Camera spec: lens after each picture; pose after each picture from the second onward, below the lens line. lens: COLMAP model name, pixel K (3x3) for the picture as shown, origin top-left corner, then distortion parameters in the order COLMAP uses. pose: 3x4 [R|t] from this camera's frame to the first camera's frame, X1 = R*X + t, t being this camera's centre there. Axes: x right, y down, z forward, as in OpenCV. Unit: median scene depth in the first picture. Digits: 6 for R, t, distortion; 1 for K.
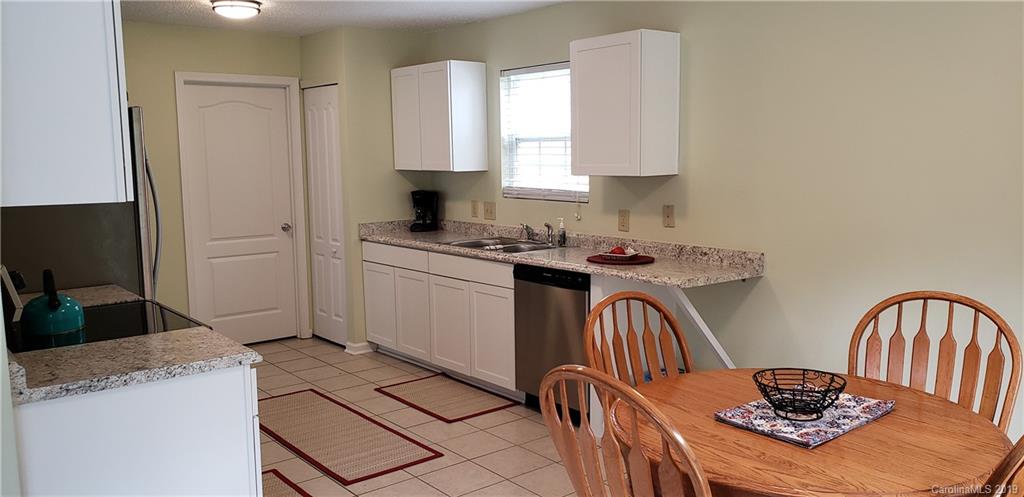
lens RADIAL K [[786.0, 0, 512.0], [0, 786.0, 248.5], [0, 0, 1]] dist [0.003959, 0.001104]
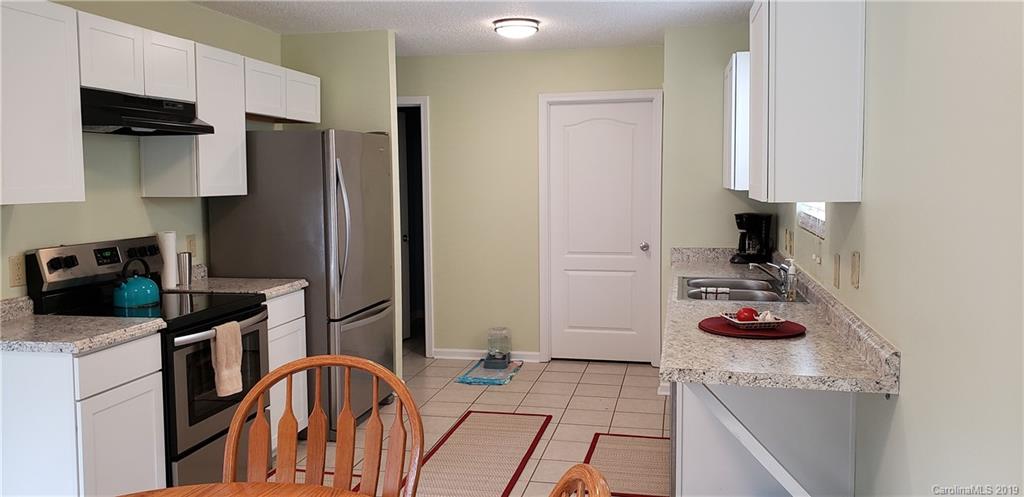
lens RADIAL K [[770.6, 0, 512.0], [0, 770.6, 229.1], [0, 0, 1]] dist [0.027830, 0.002216]
pose [[0.614187, 0.056313, -0.787149, 0.431253], [-0.090470, 0.995899, 0.000656, -0.042015], [0.783957, 0.070811, 0.616763, 0.363584]]
